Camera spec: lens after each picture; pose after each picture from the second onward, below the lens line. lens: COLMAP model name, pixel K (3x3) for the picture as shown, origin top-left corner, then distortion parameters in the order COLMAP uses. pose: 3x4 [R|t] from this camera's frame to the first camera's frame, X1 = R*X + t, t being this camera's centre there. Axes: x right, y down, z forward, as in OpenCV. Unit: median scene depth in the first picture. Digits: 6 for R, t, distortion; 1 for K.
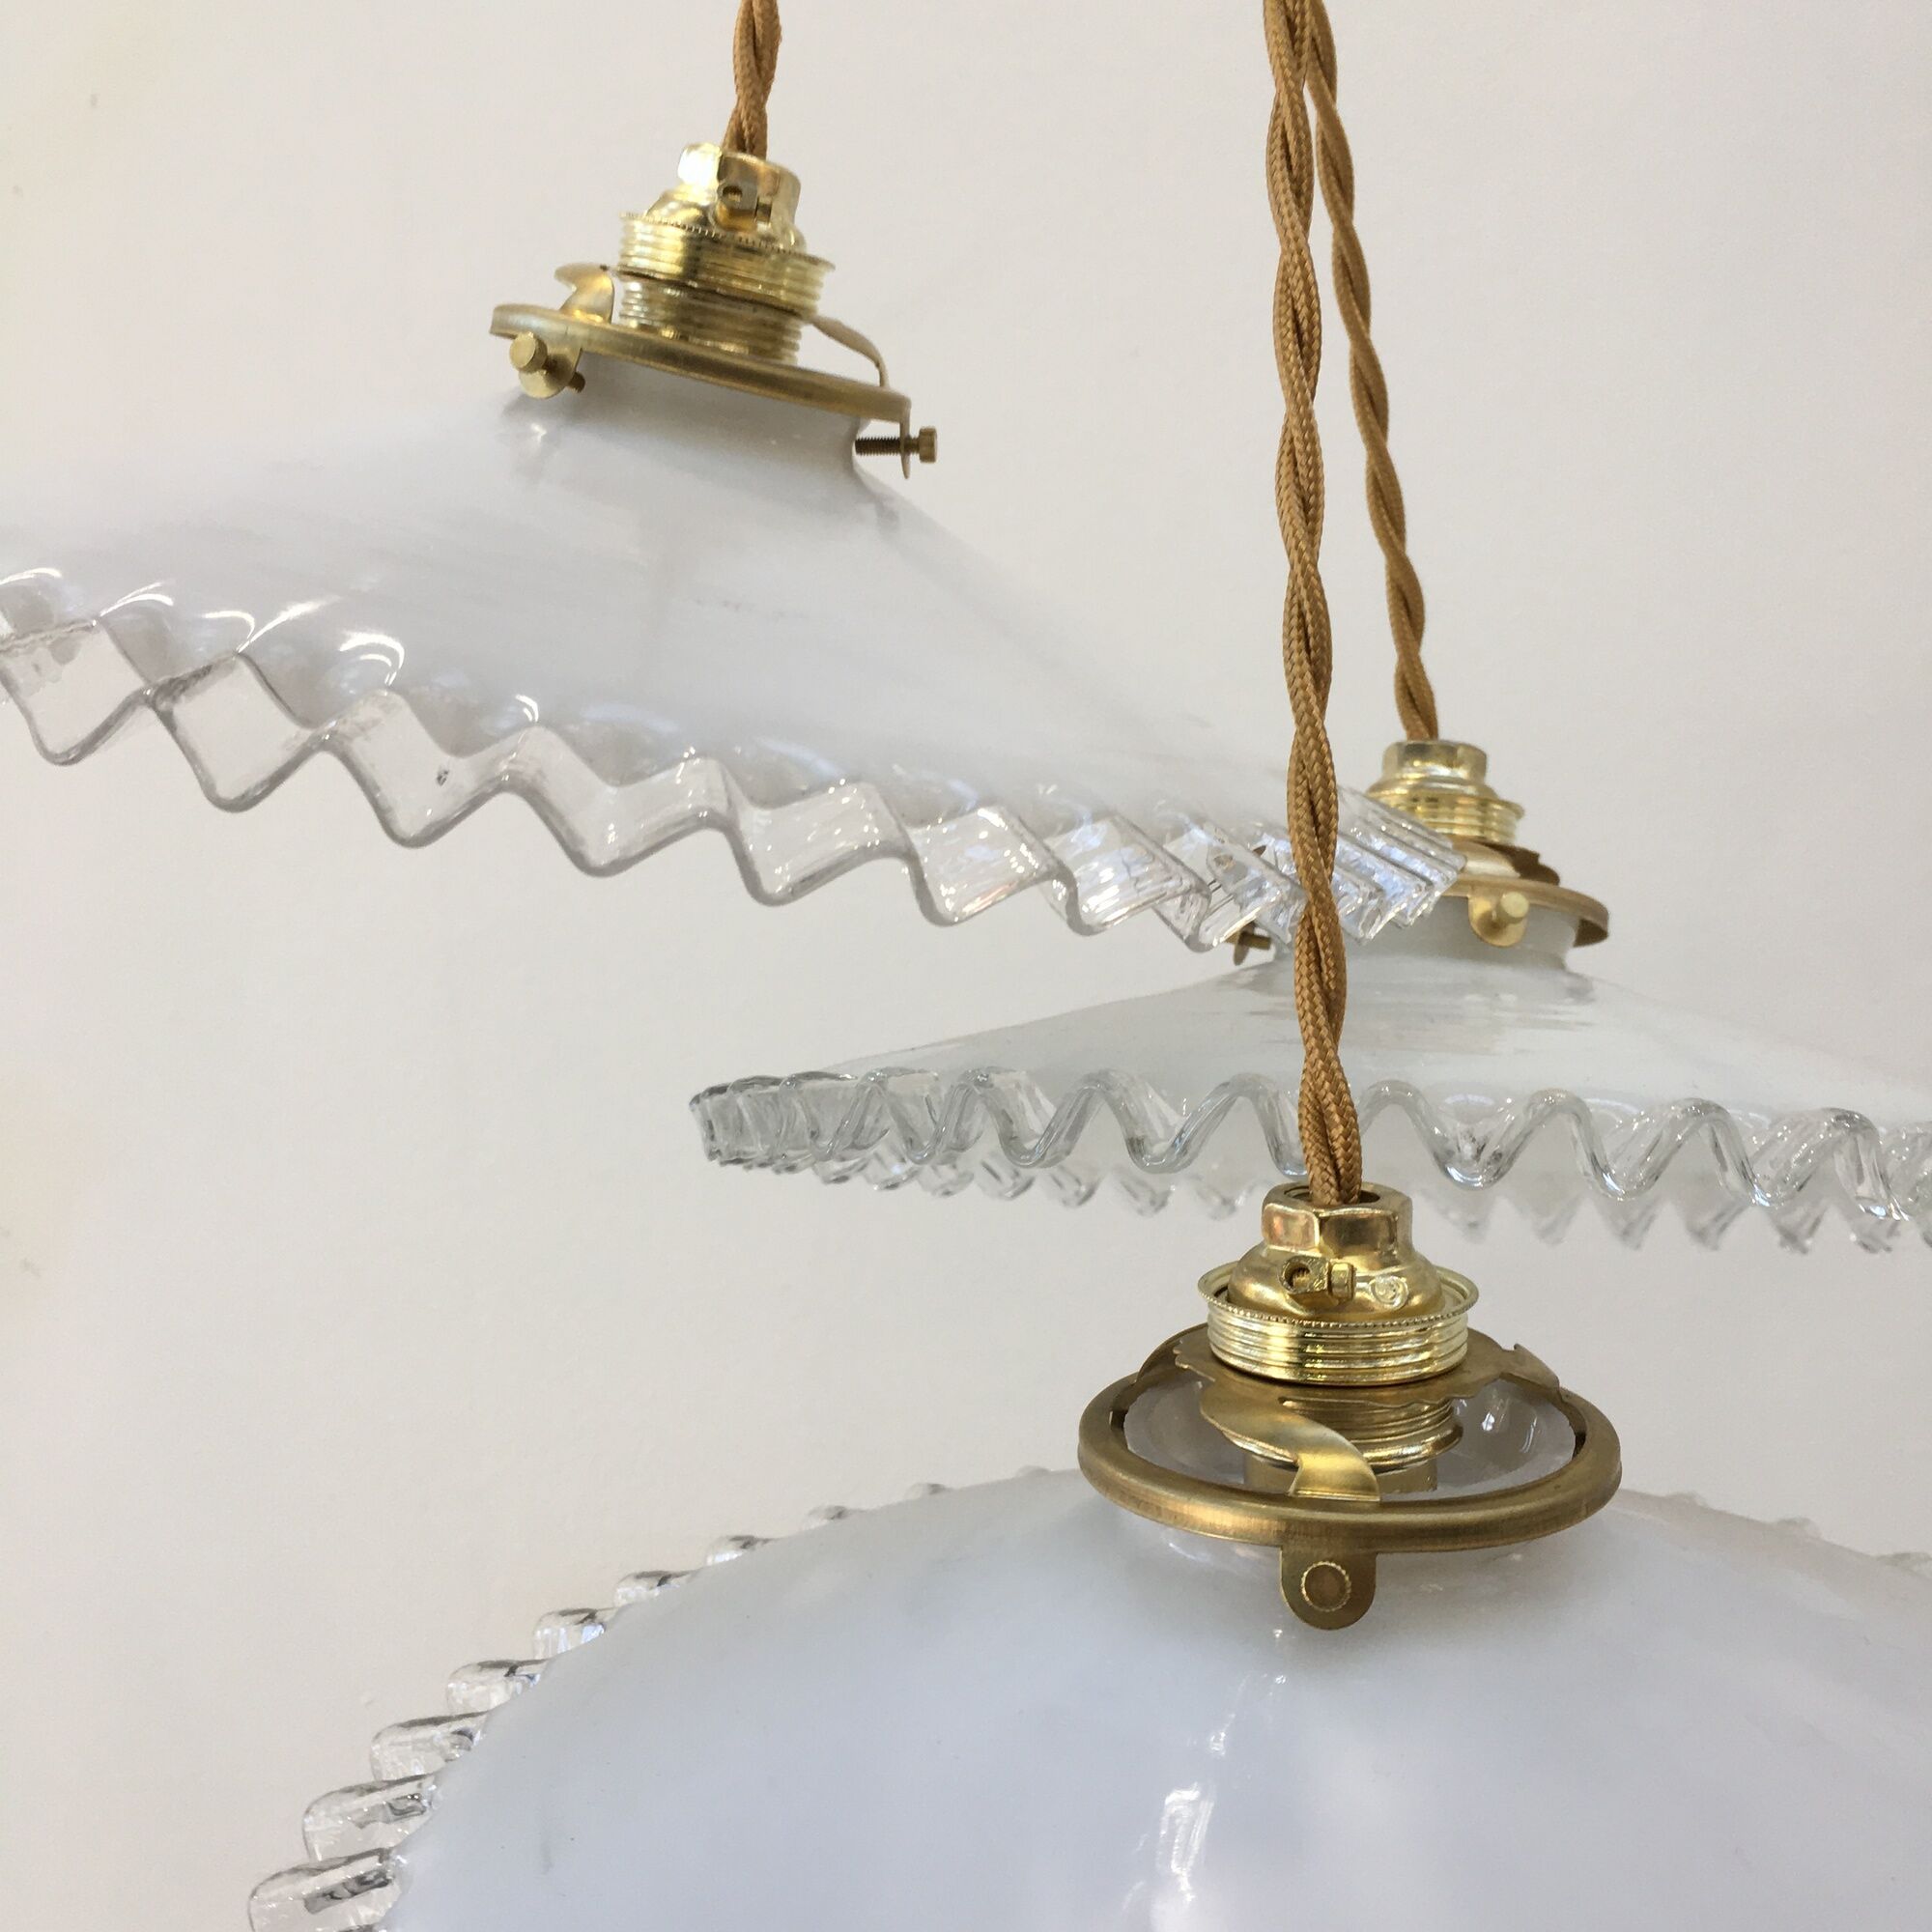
lens RADIAL K [[3193.6, 0, 966.0], [0, 3193.6, 966.0], [0, 0, 1]] dist [0.432713, -2.011502]
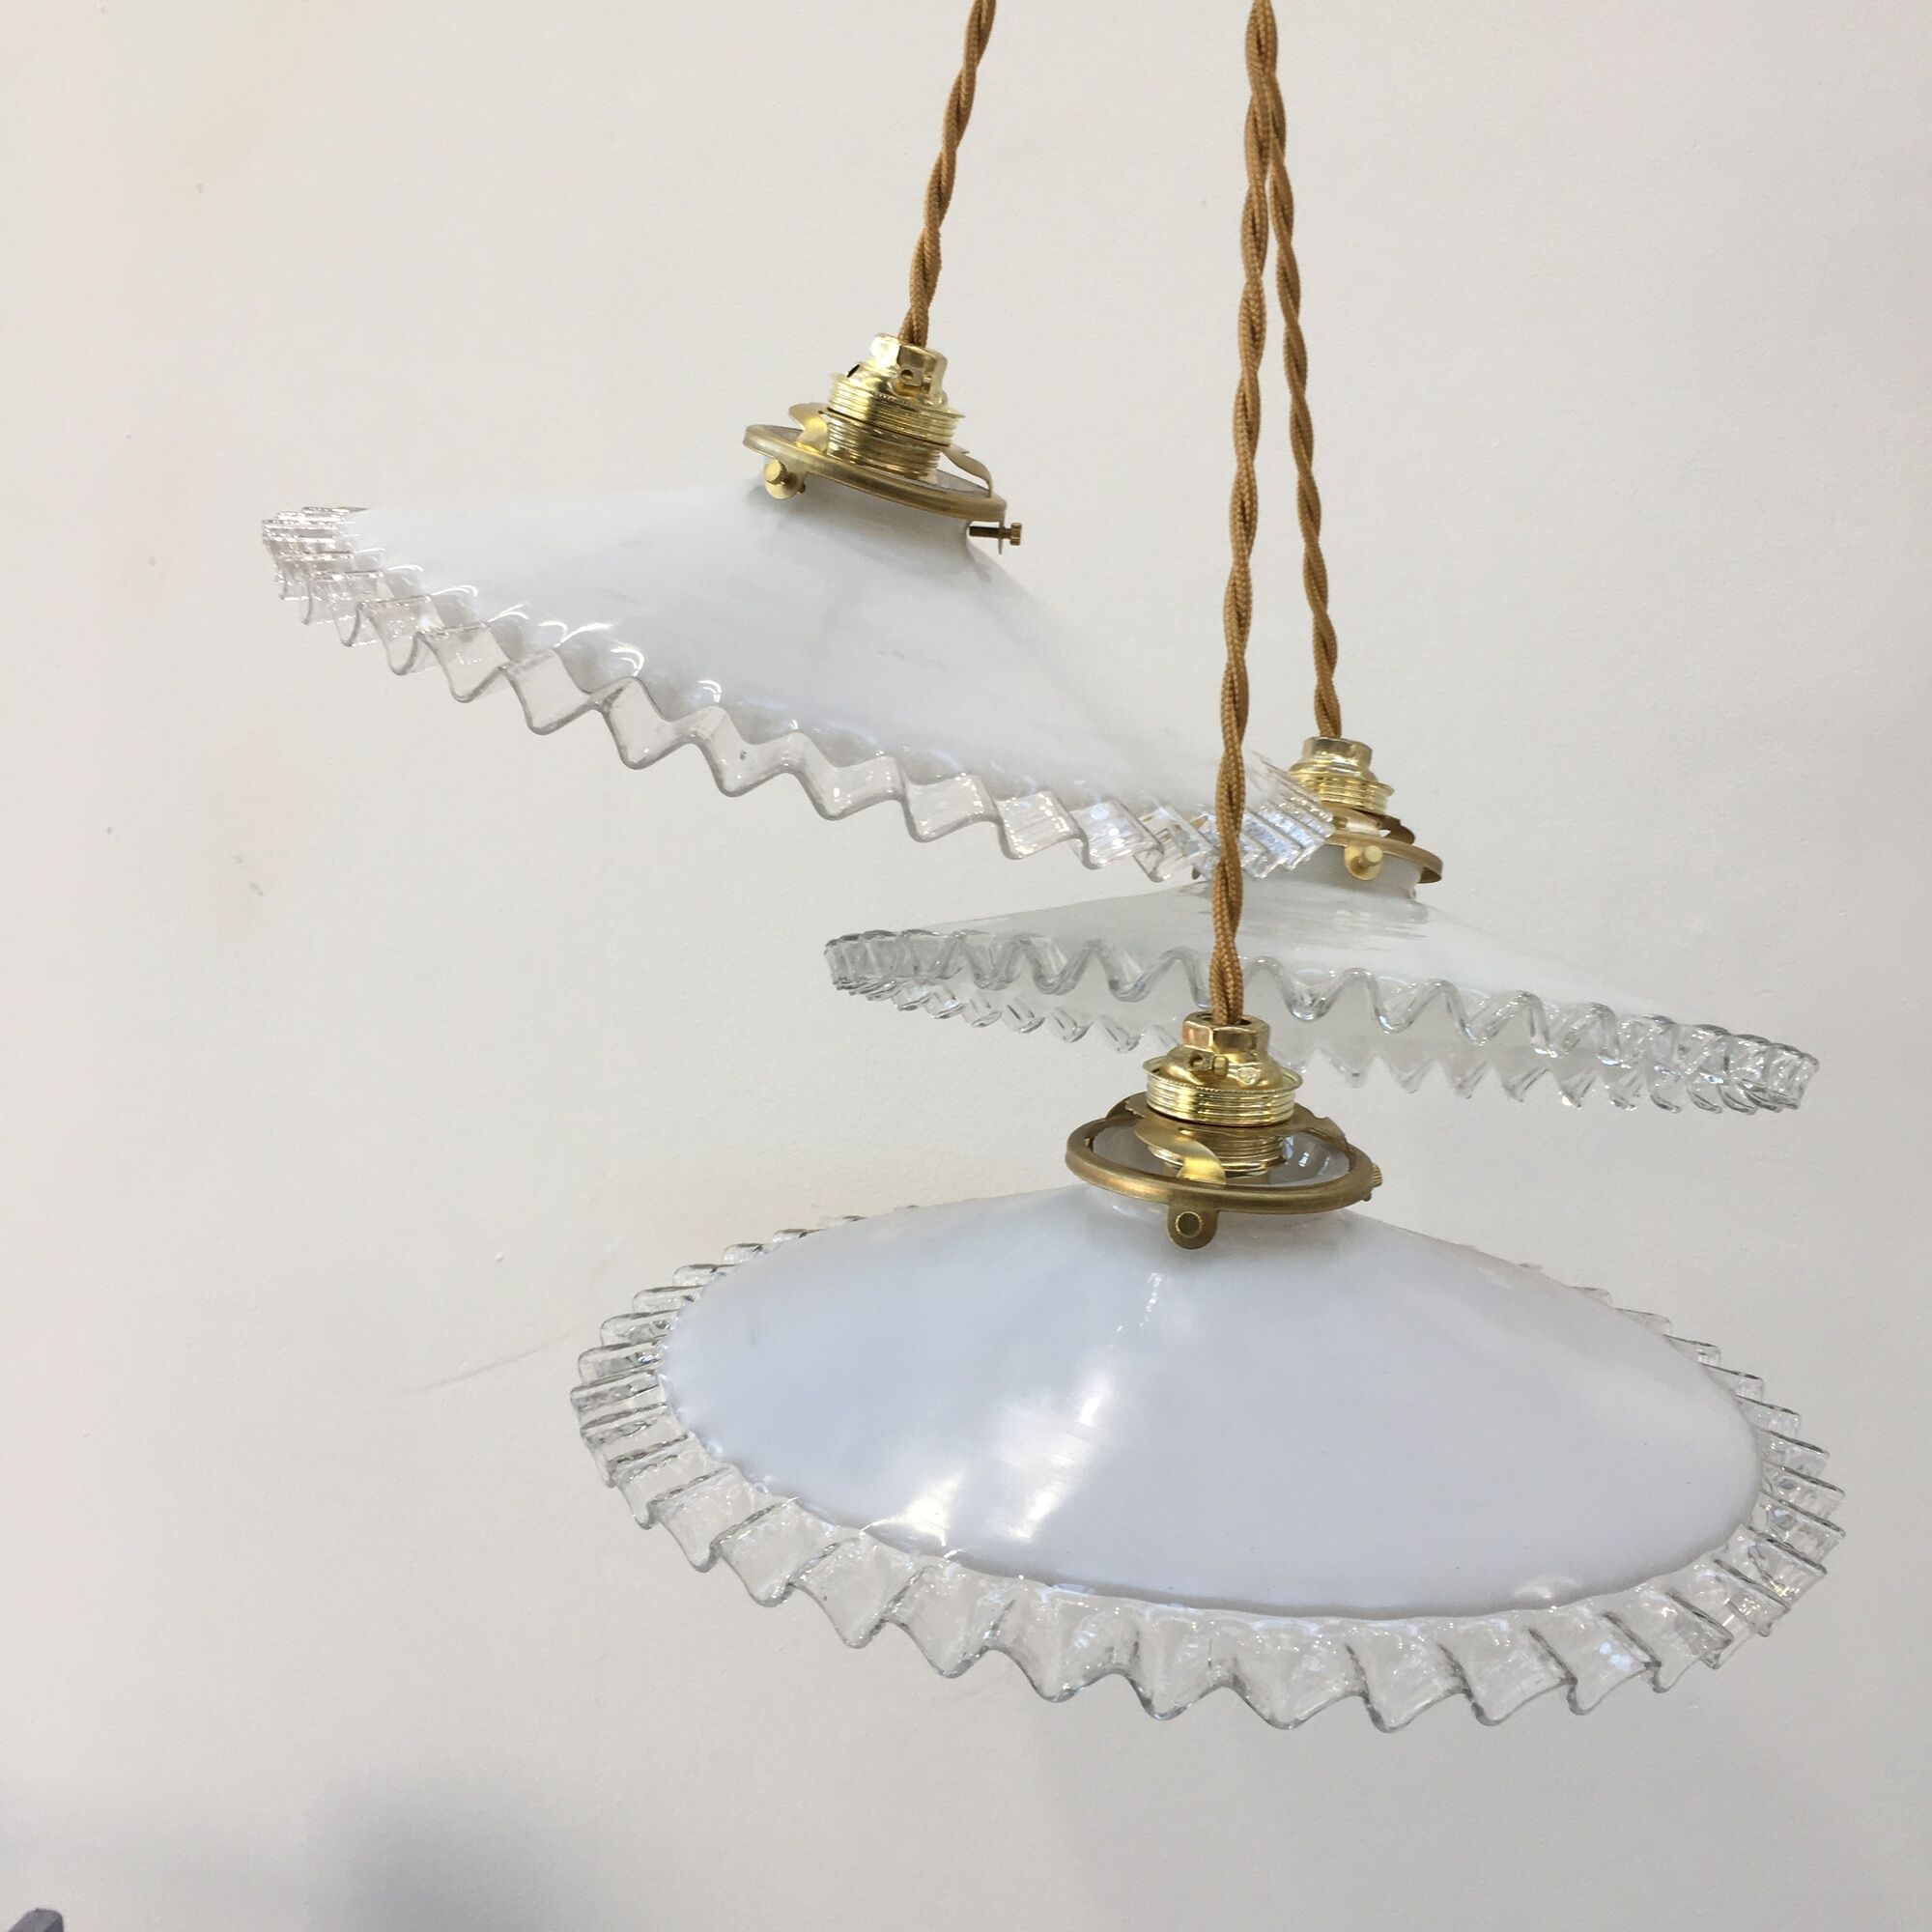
lens RADIAL K [[3193.6, 0, 966.0], [0, 3193.6, 966.0], [0, 0, 1]] dist [0.432713, -2.011502]
pose [[0.997387, 0.072240, -0.000141, -0.025496], [-0.072185, 0.996699, 0.037164, -0.011513], [0.002826, -0.037057, 0.999309, -0.699085]]
